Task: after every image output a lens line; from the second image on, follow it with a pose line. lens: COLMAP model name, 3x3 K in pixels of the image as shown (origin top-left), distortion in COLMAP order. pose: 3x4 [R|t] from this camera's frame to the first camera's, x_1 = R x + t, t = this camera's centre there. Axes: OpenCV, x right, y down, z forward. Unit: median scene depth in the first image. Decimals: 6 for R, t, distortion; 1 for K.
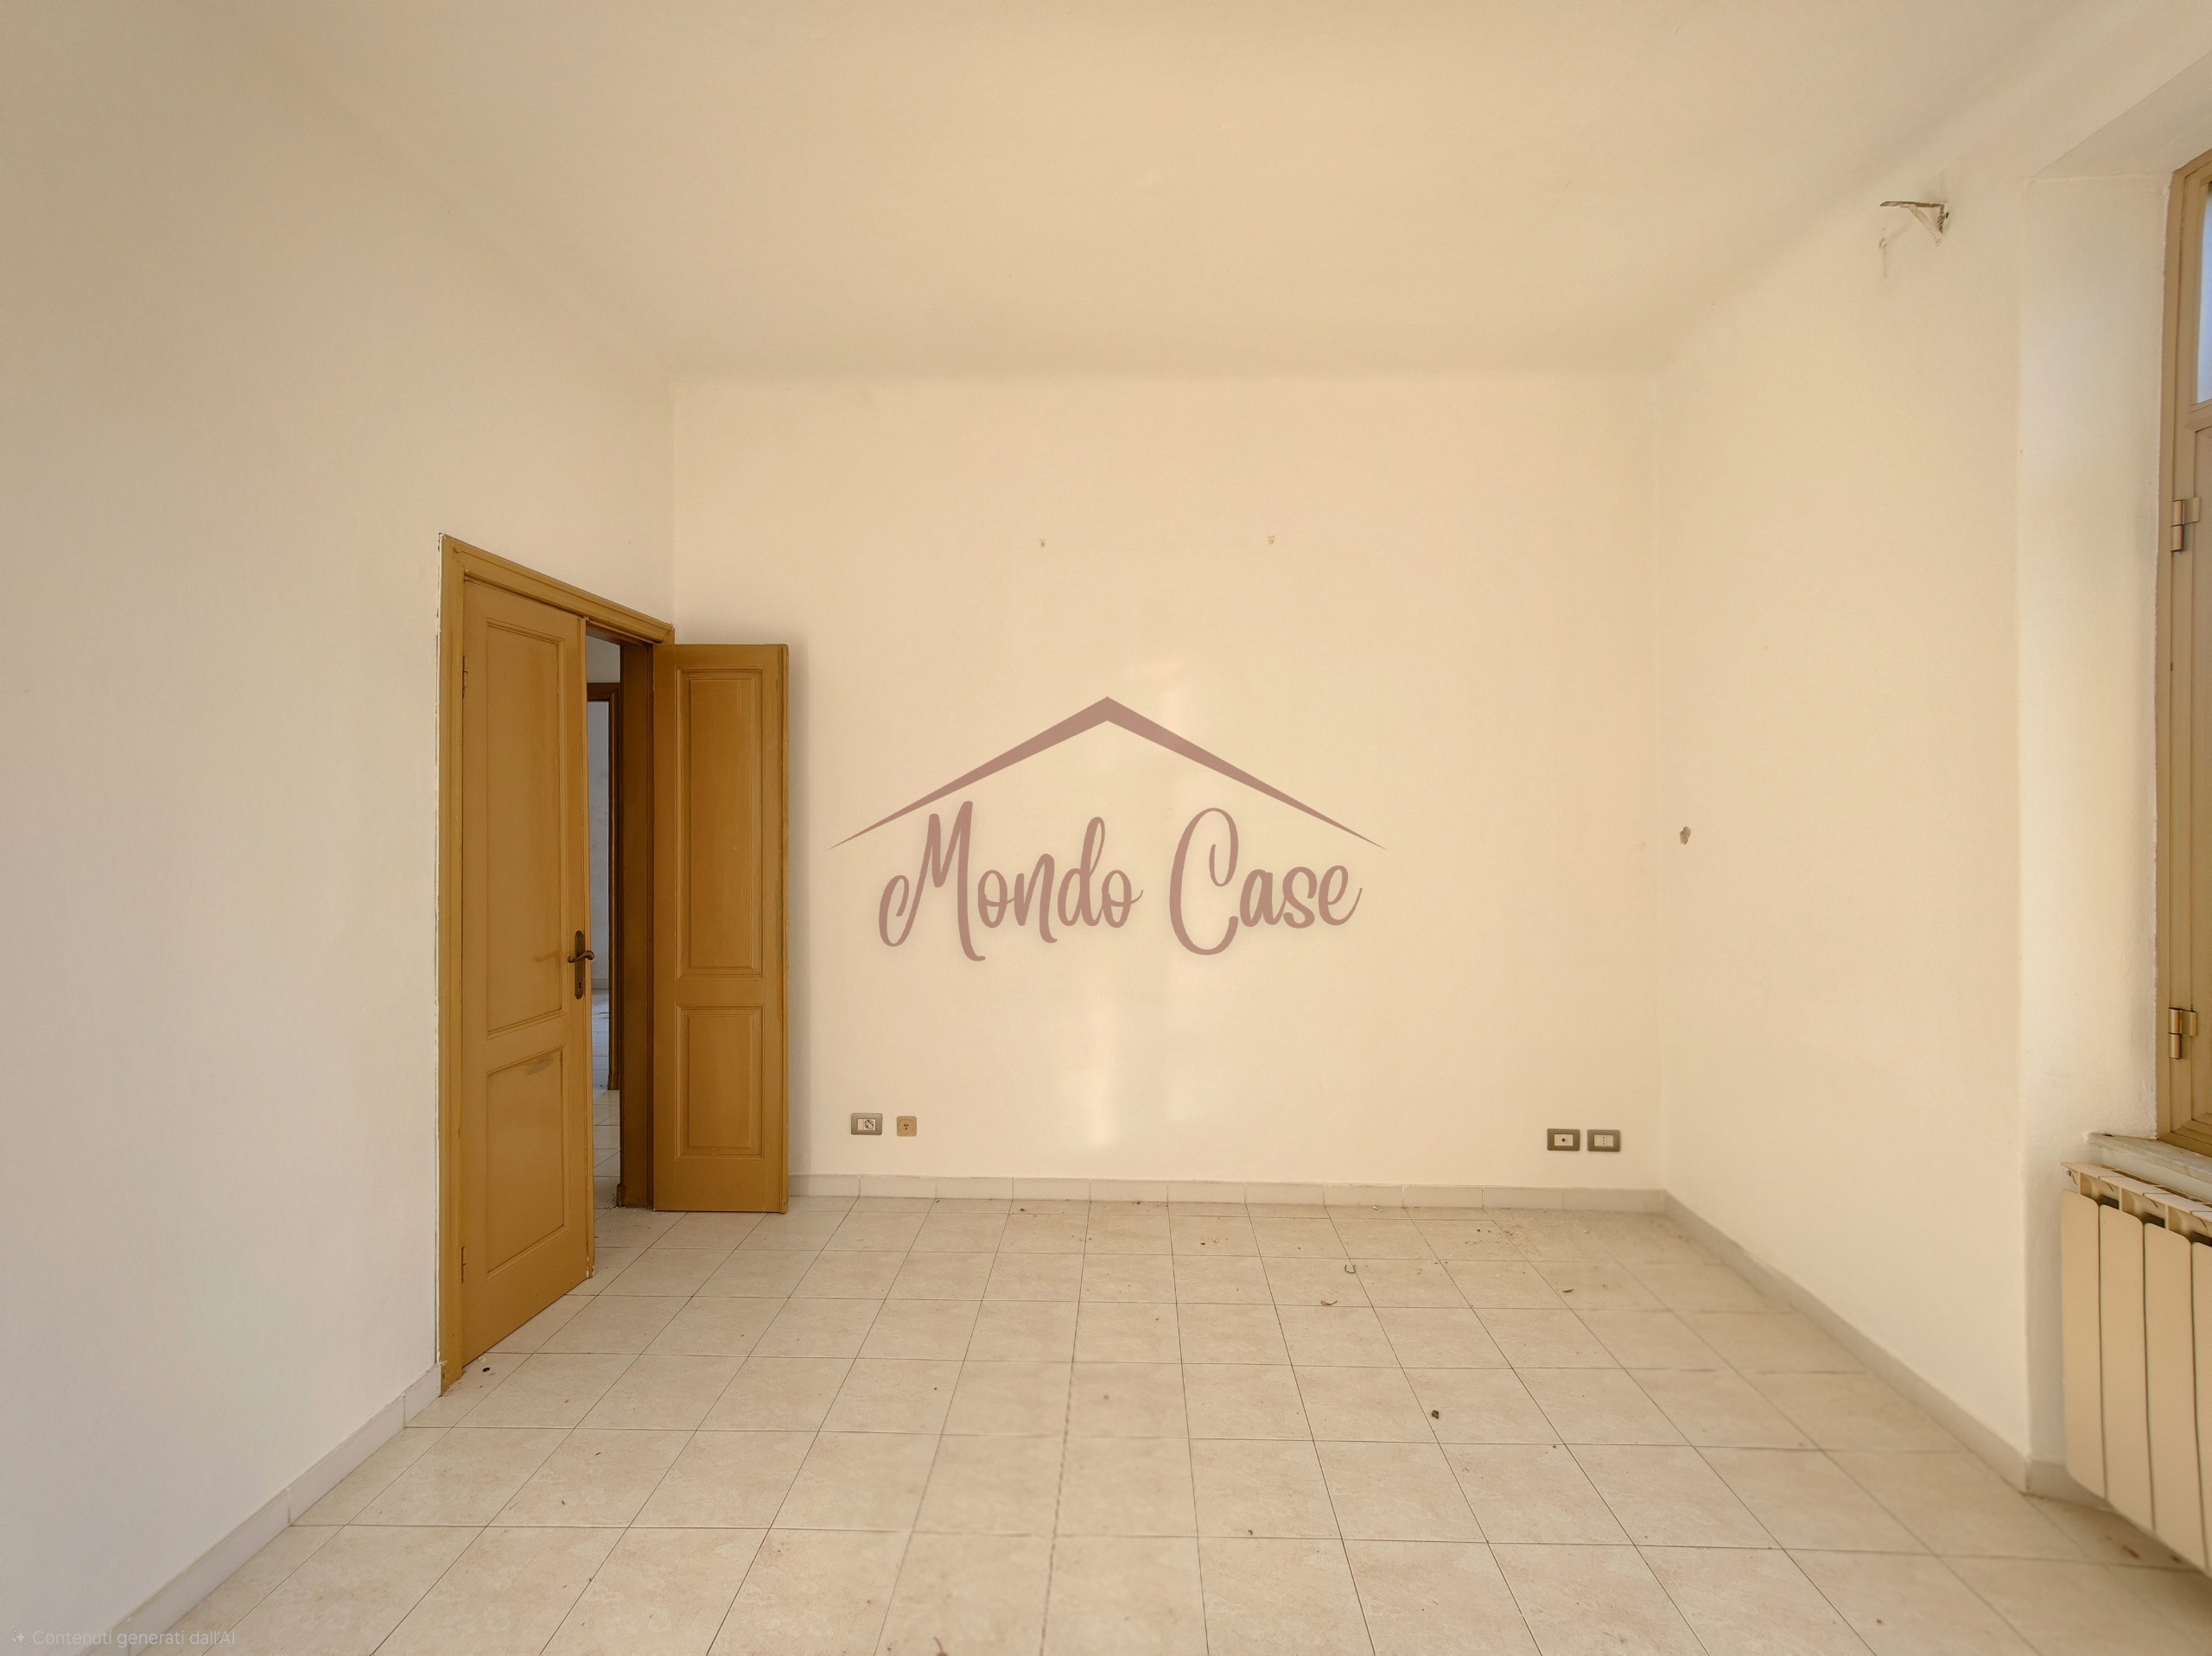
lens RADIAL K [[928.9, 0, 1147.7], [0, 928.9, 803.4], [0, 0, 1]] dist [0.000334, 0.011639]
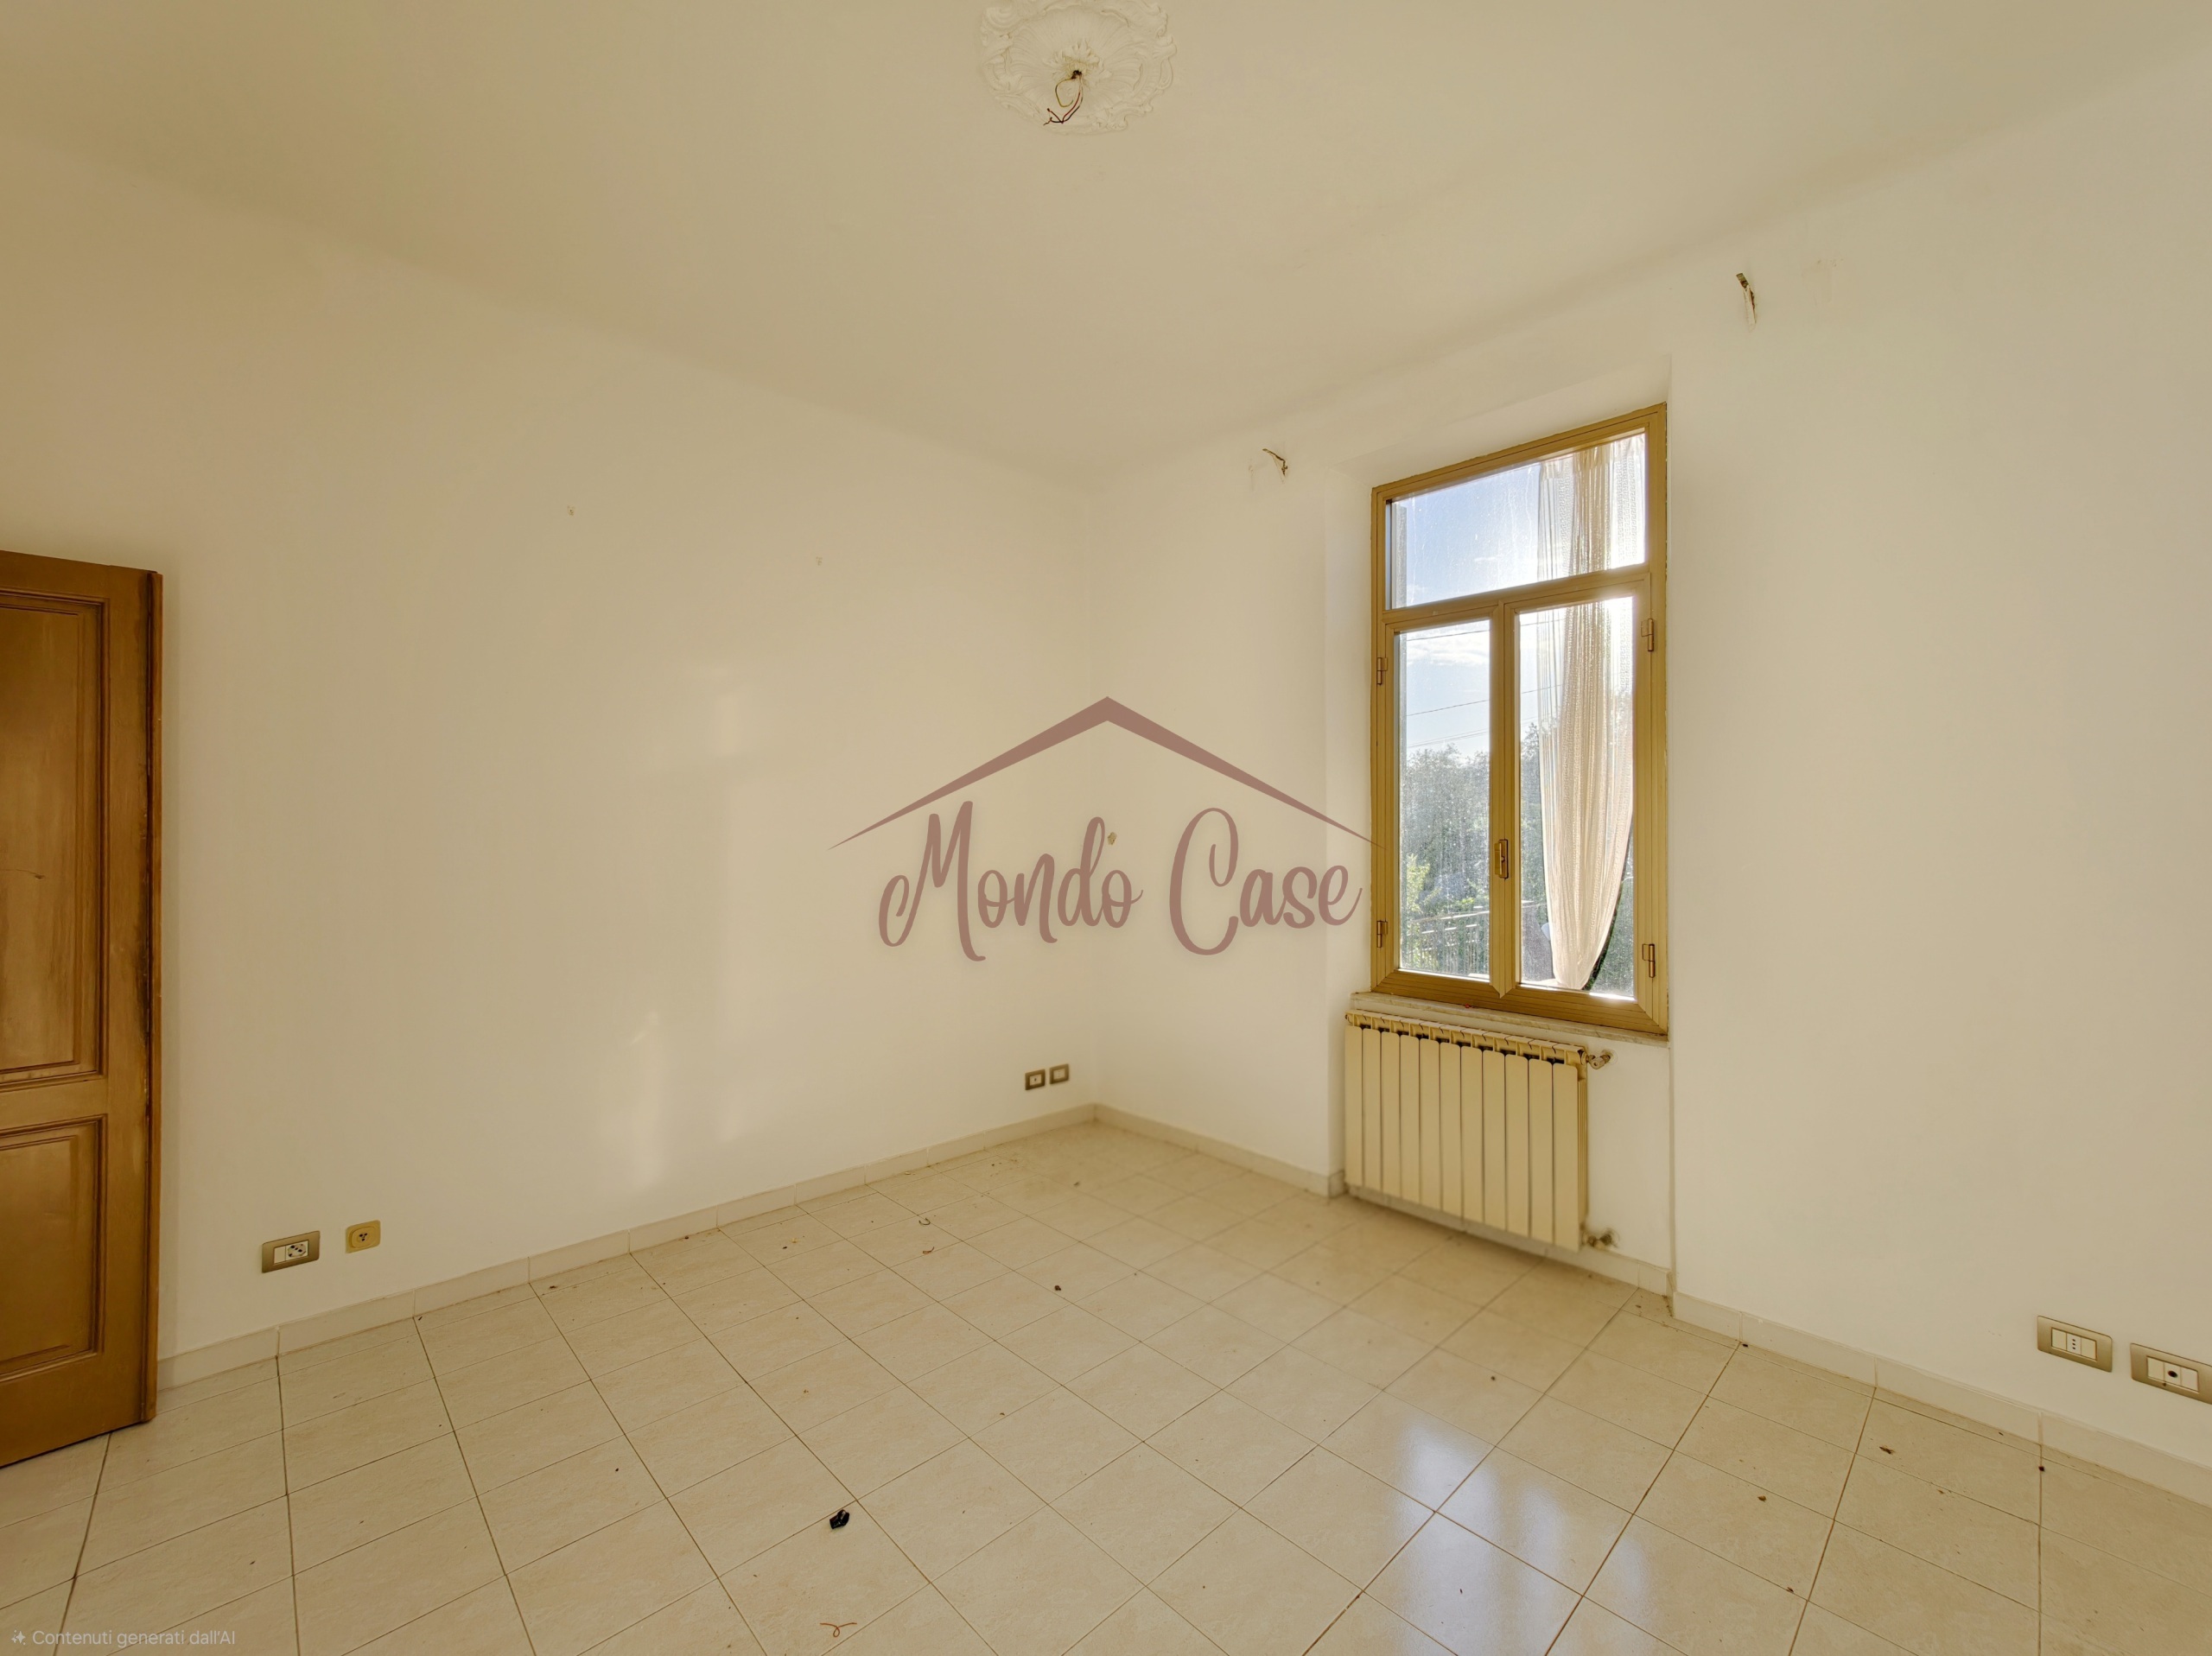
lens RADIAL K [[894.5, 0, 1153.6], [0, 894.5, 815.9], [0, 0, 1]] dist [0.017897, -0.000060]
pose [[0.708284, 0.004459, 0.705914, -0.328909], [-0.002025, 0.999989, -0.004285, 0.006644], [-0.705925, 0.001606, 0.708285, 0.019926]]
